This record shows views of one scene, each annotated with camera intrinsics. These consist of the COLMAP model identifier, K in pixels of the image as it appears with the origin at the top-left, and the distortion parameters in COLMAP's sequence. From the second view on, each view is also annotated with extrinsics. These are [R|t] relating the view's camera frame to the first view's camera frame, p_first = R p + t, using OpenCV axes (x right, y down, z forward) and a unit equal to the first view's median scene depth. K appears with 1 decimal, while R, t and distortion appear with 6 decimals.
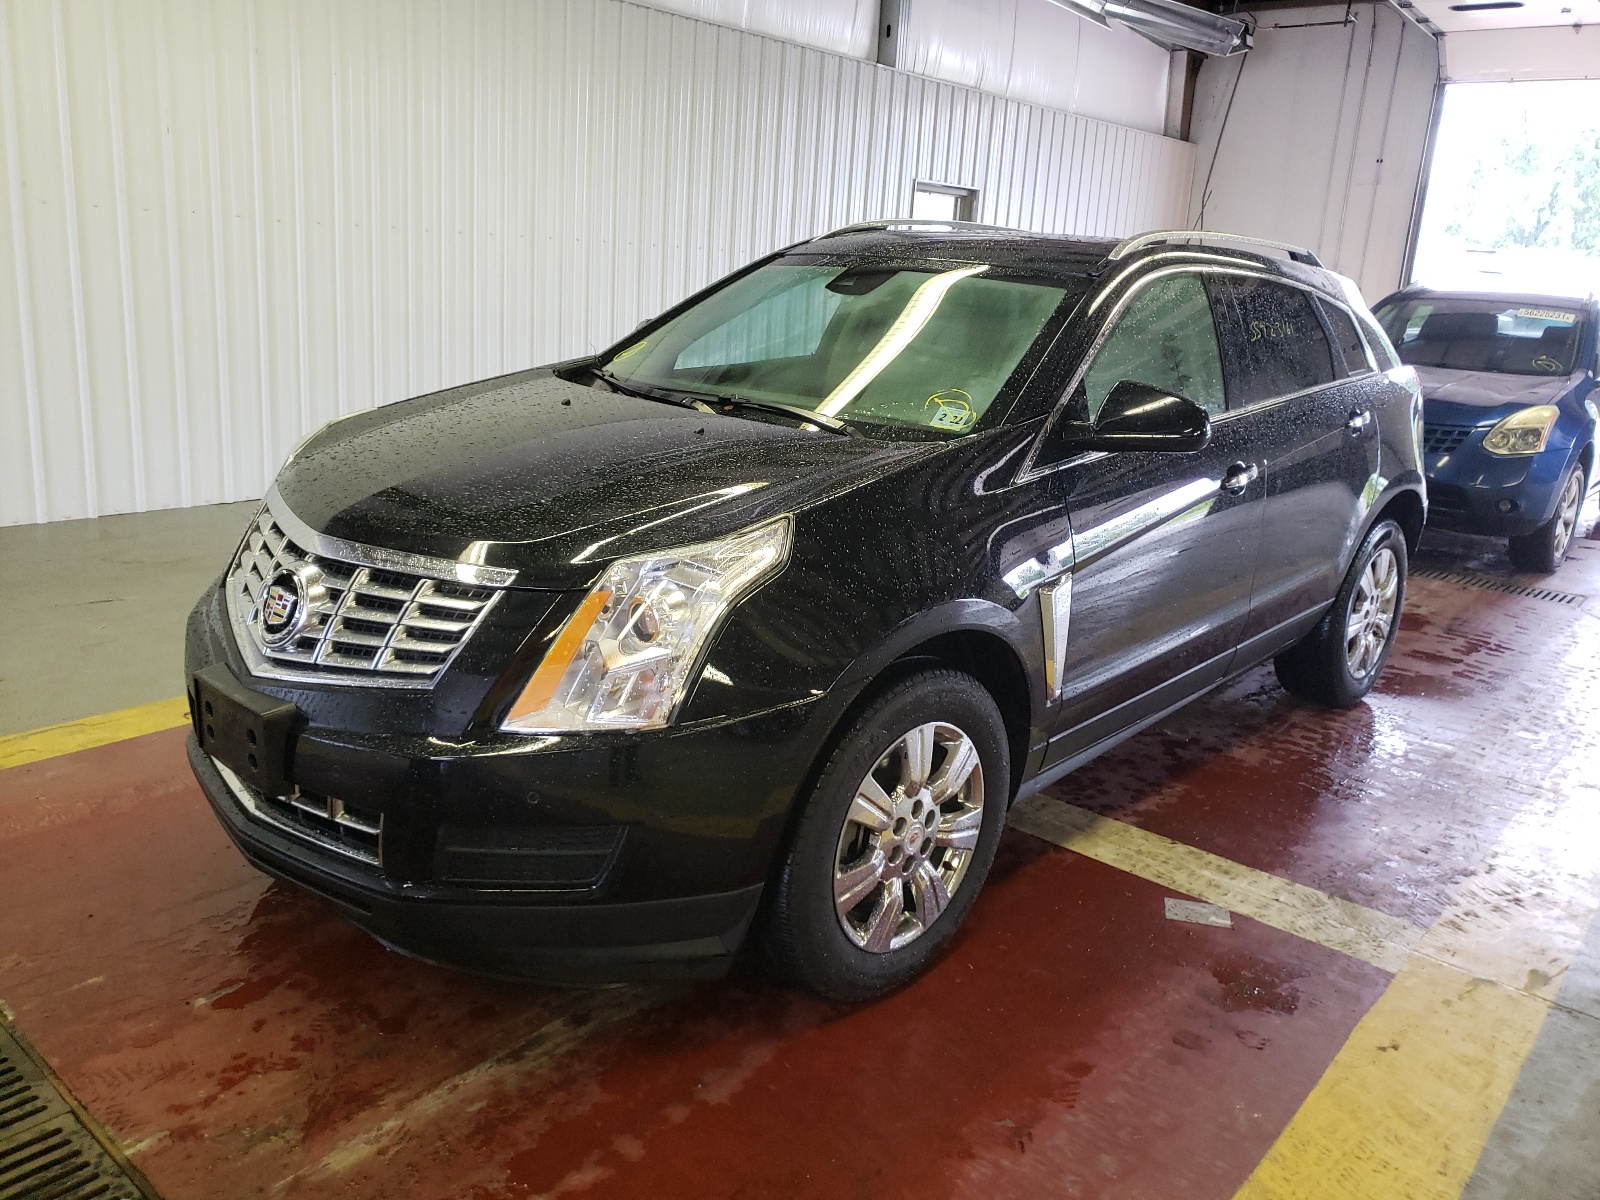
lens RADIAL K [[1287.6, 0, 806.8], [0, 1287.6, 606.7], [0, 0, 1]] dist [0.008957, 0.004762]
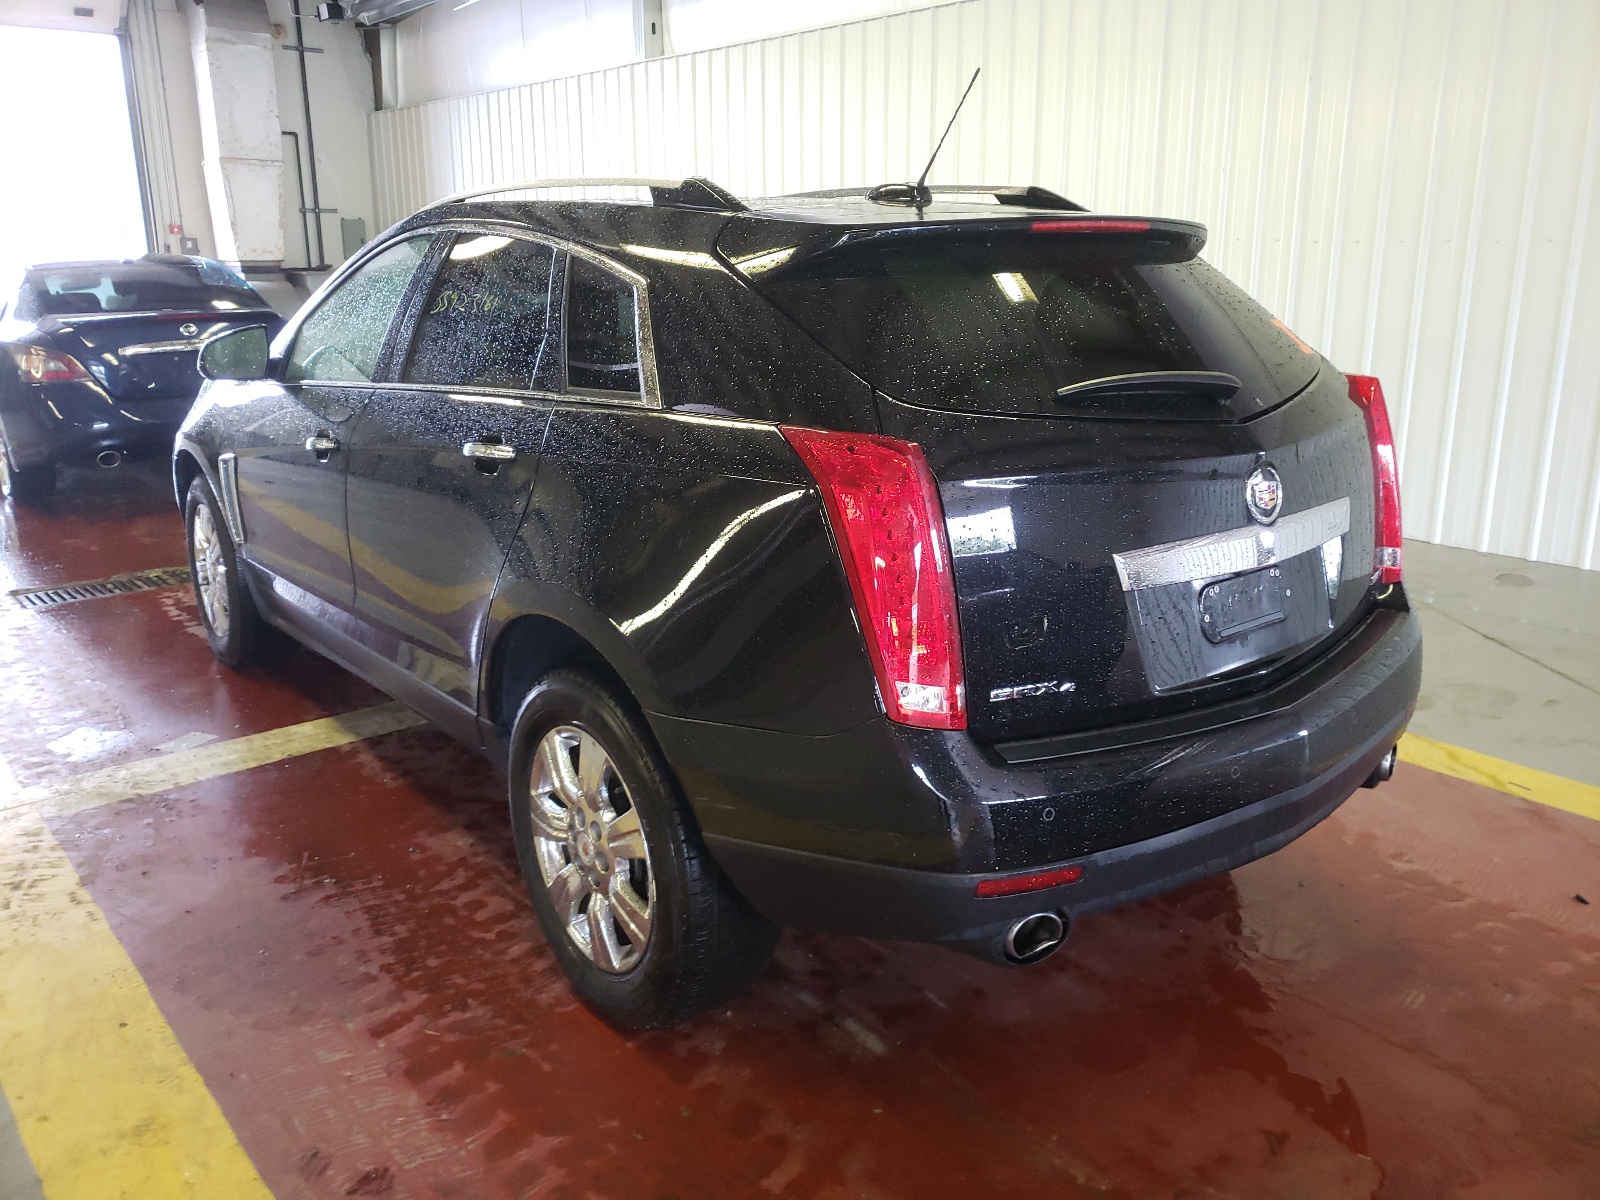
lens RADIAL K [[1287.6, 0, 808.6], [0, 1287.6, 592.1], [0, 0, 1]] dist [0.008957, 0.004762]
pose [[-0.192763, 0.189472, -0.962779, 1.261366], [-0.265842, 0.934401, 0.237113, -0.334264], [0.944548, 0.301653, -0.129748, 1.553001]]
